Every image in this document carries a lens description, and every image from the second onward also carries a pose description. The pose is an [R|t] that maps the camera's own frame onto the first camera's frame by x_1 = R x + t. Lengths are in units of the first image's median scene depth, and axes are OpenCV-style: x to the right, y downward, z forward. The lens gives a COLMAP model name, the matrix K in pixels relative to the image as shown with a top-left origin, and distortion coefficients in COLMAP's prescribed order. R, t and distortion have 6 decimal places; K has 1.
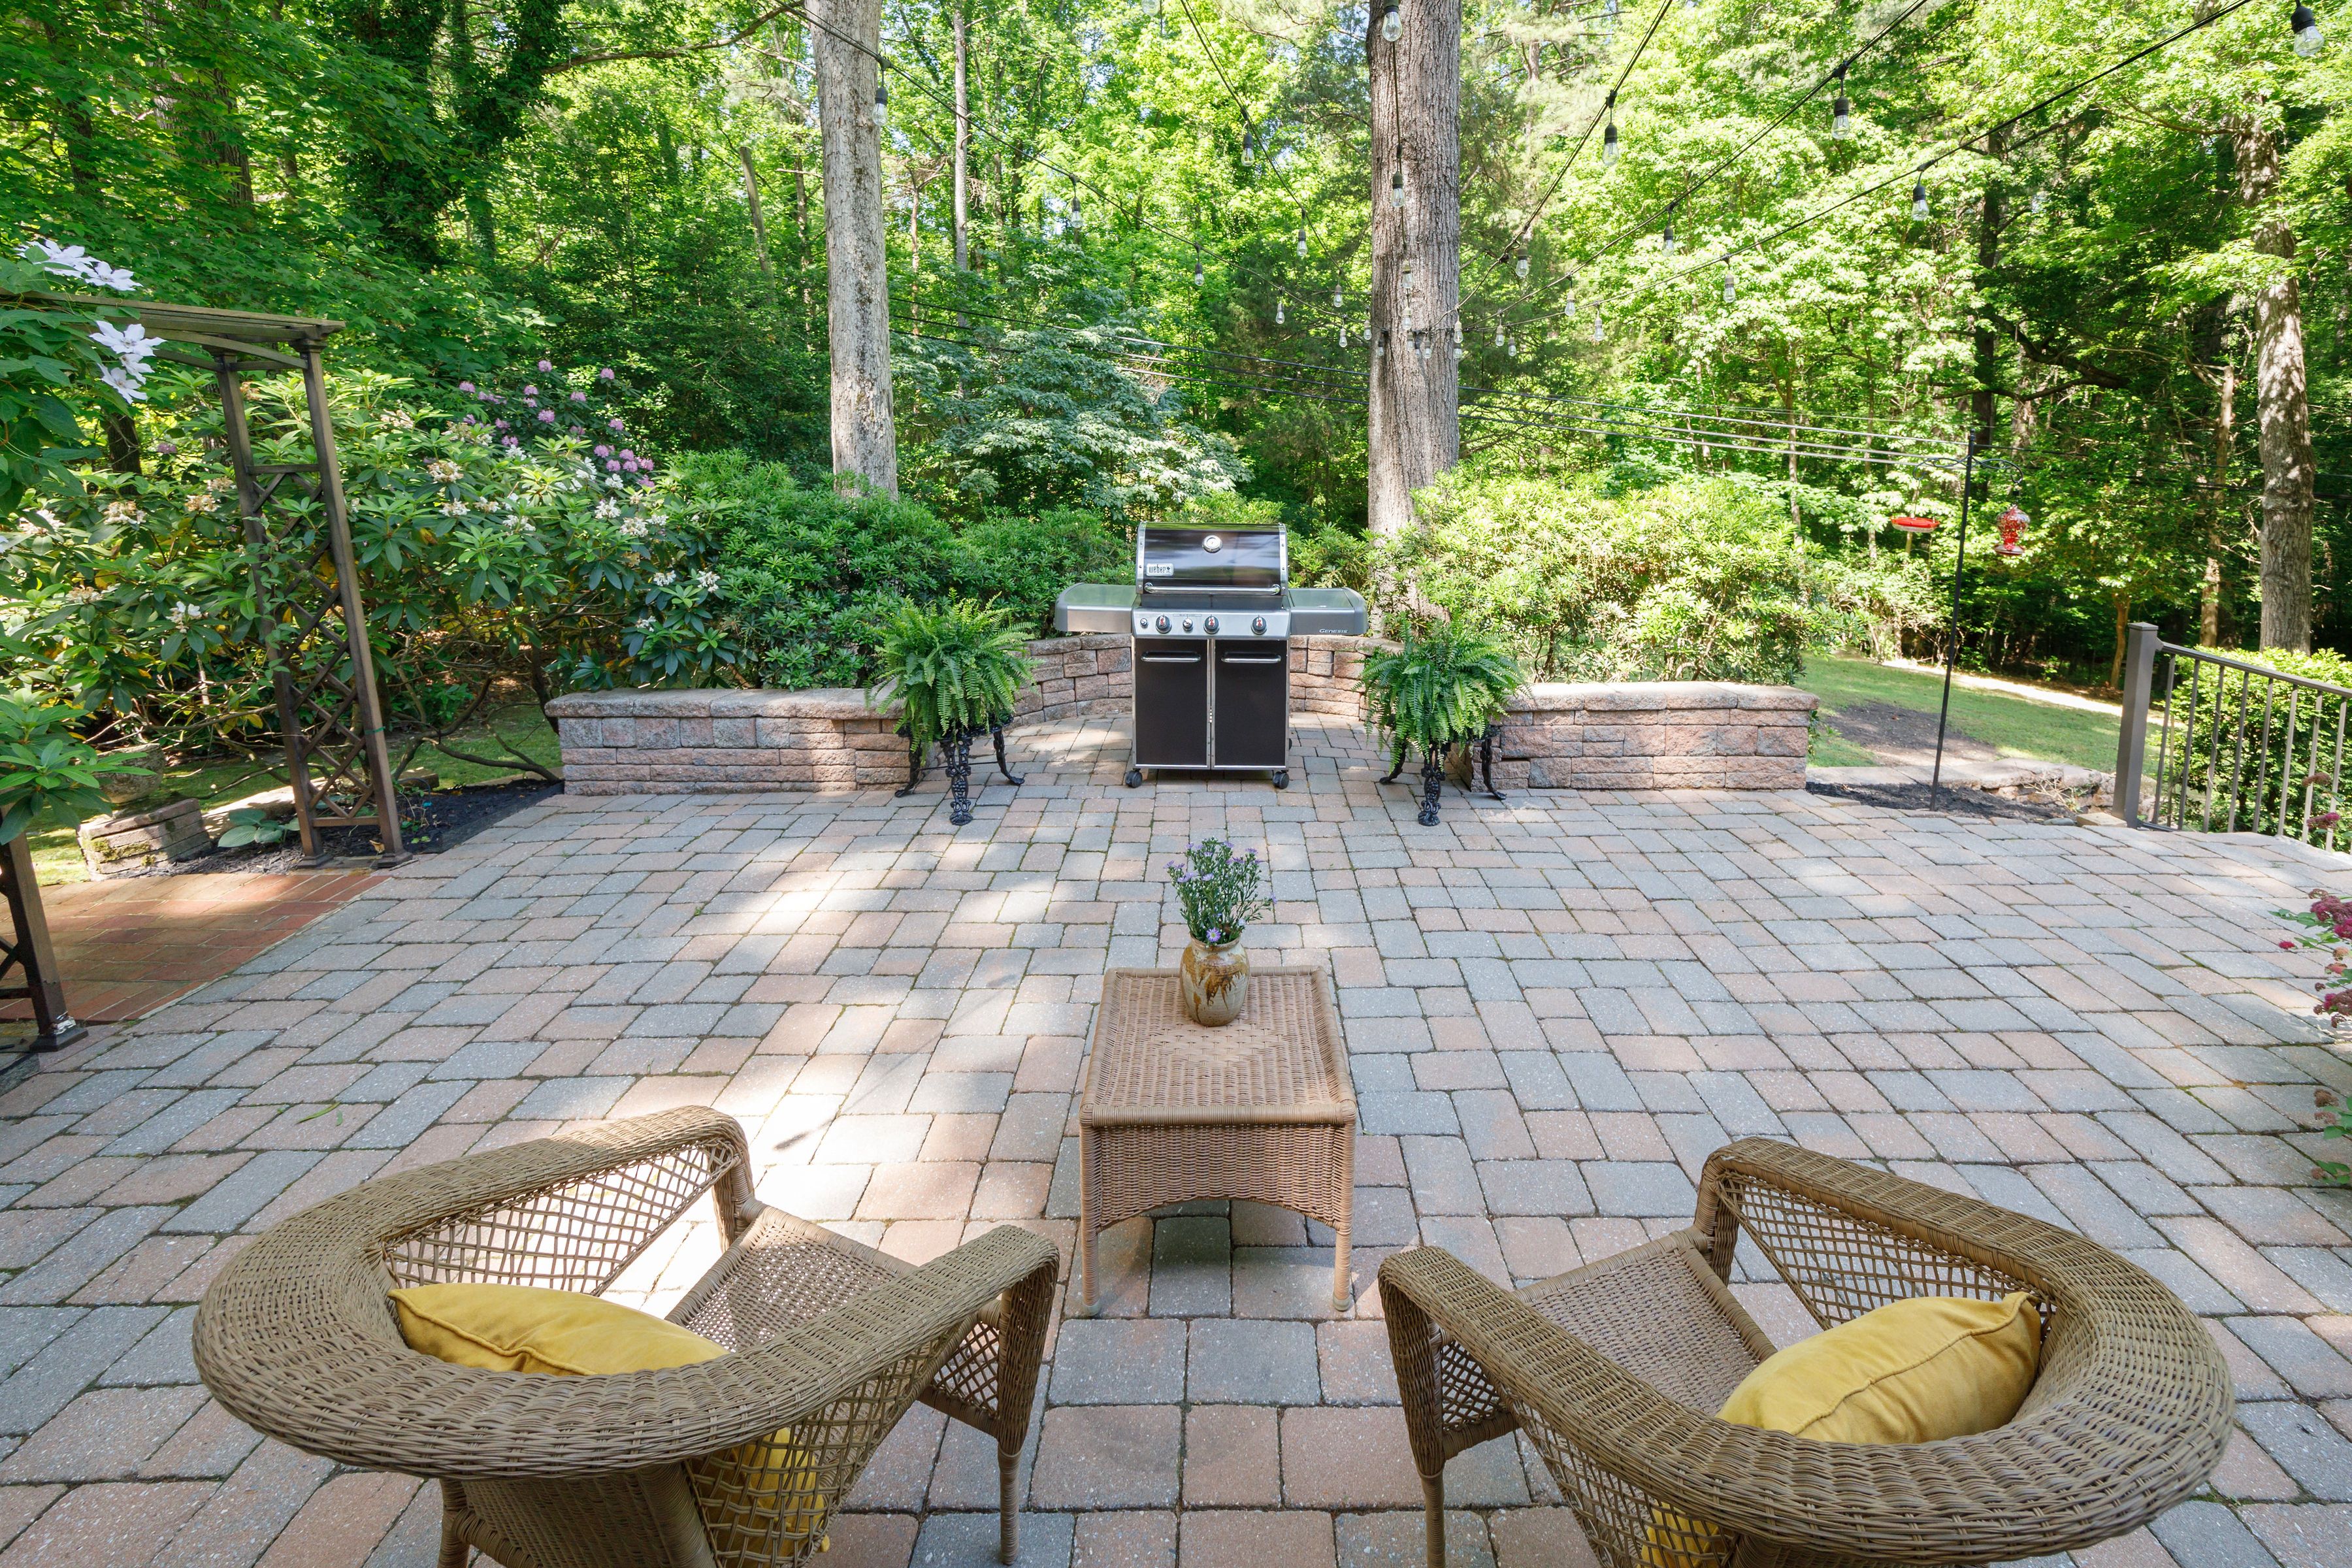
lens RADIAL K [[968.2, 0, 1246.5], [0, 968.2, 577.2], [0, 0, 1]] dist [0.000386, -0.000058]
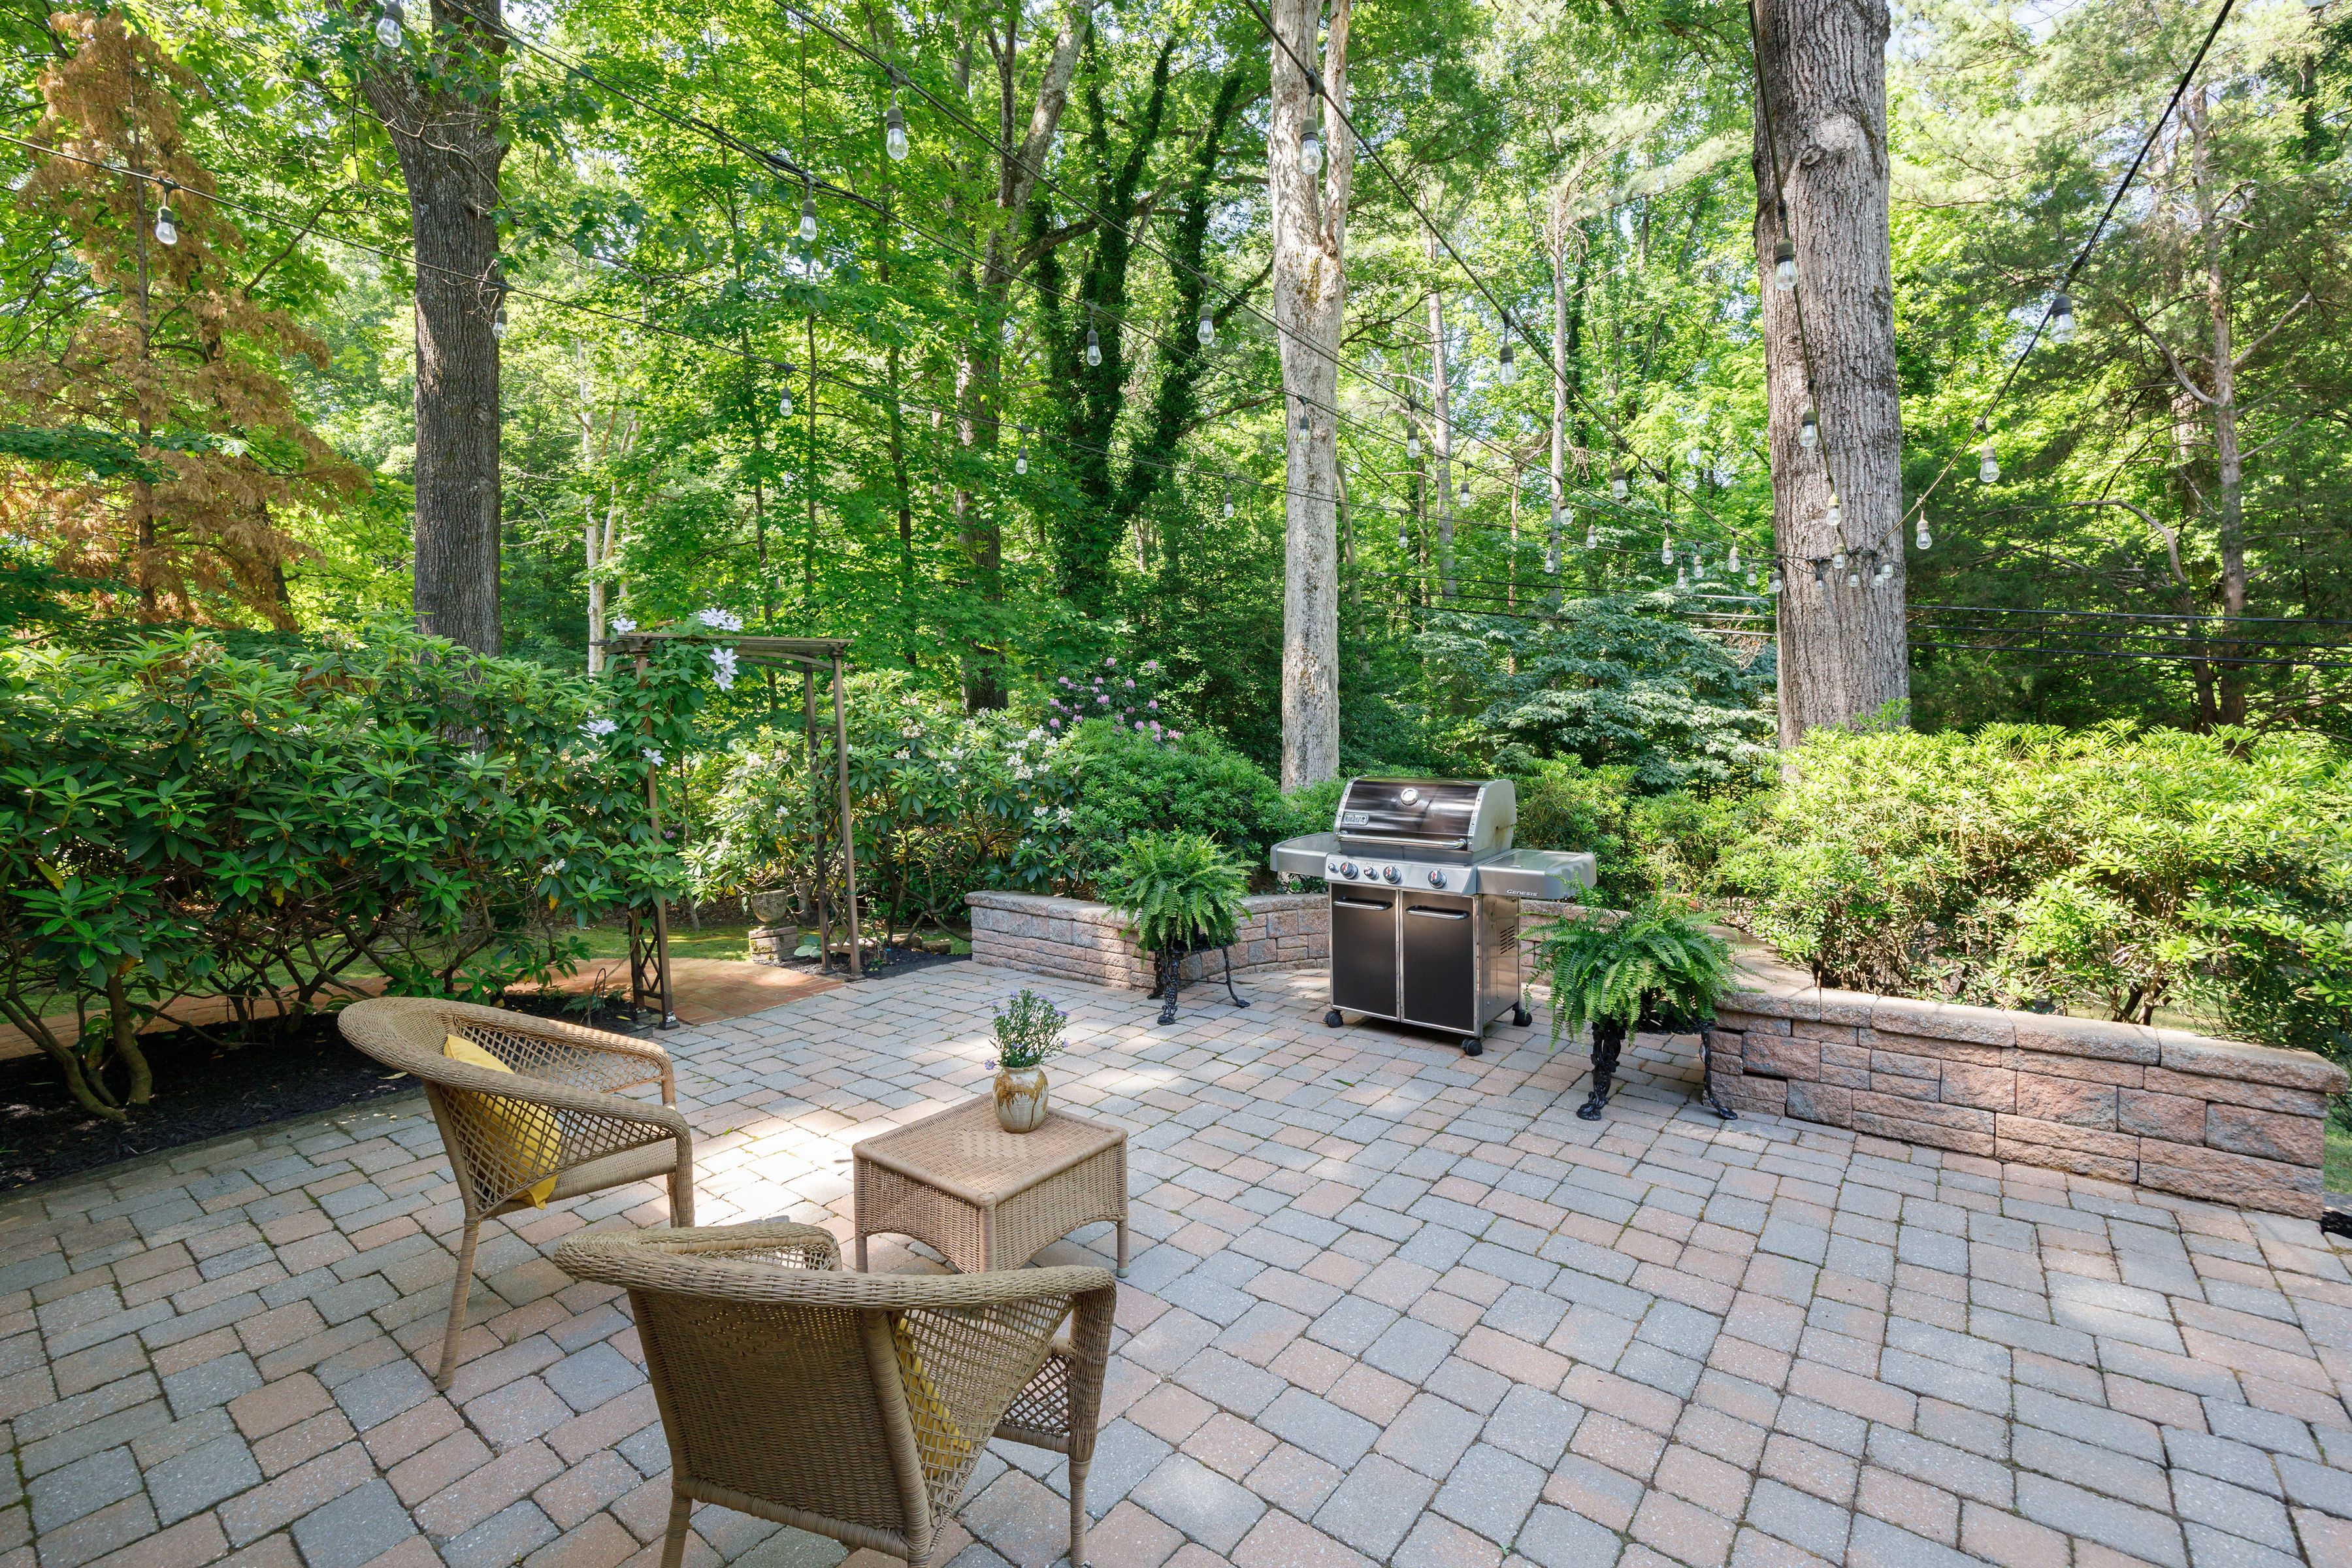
lens RADIAL K [[1002.8, 0, 1178.8], [0, 1002.8, 780.7], [0, 0, 1]] dist [-0.012973, 0.000816]
pose [[0.778225, 0.017168, -0.627751, 0.414360], [-0.066950, 0.996197, -0.055753, 0.023132], [0.624407, 0.085416, 0.776415, 0.036332]]
